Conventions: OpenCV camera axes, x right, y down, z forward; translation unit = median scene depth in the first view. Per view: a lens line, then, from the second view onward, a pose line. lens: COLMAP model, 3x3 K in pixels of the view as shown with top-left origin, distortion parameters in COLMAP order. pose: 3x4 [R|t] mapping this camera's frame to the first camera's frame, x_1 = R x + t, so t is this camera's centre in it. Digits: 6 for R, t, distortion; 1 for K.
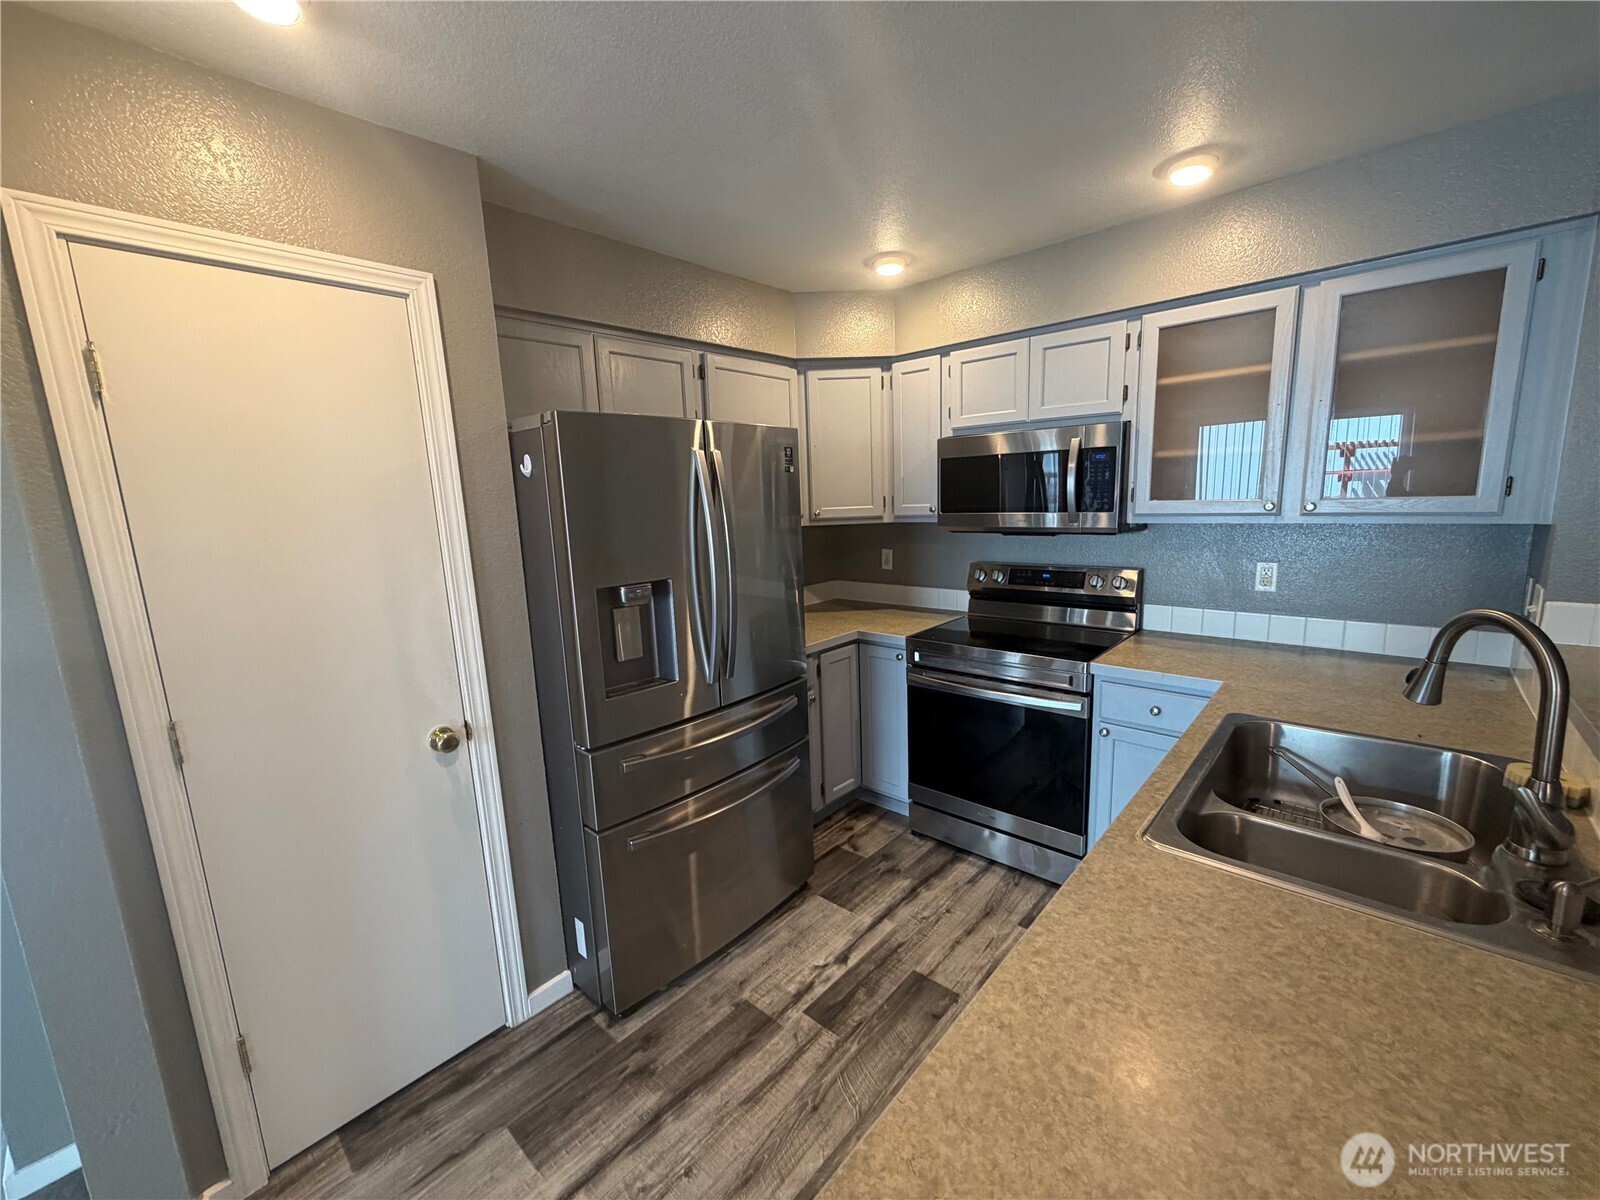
lens RADIAL K [[643.8, 0, 801.5], [0, 643.8, 602.4], [0, 0, 1]] dist [-0.000764, 0.000649]
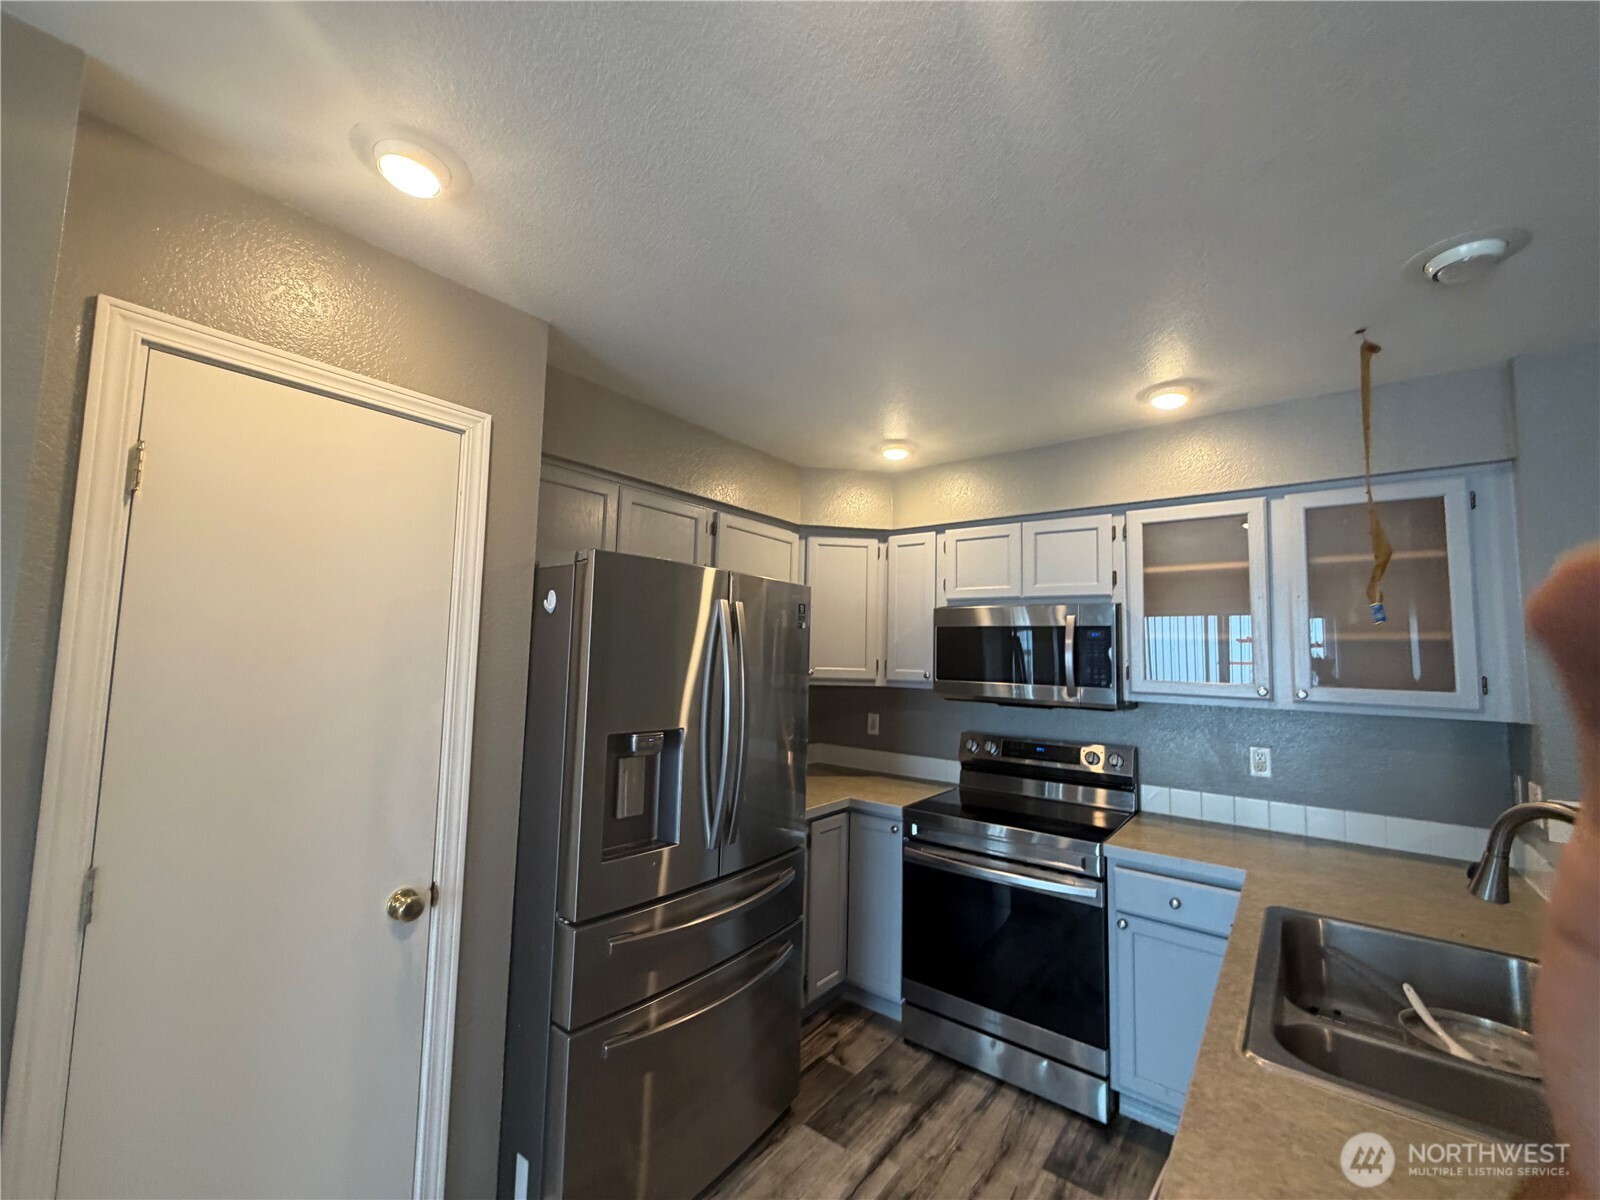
lens RADIAL K [[643.8, 0, 799.1], [0, 643.8, 601.0], [0, 0, 1]] dist [-0.000764, 0.000649]
pose [[0.994880, 0.071490, 0.071441, -0.103414], [-0.051120, 0.965724, -0.254488, 0.012252], [-0.087185, 0.249533, 0.964434, 0.026342]]
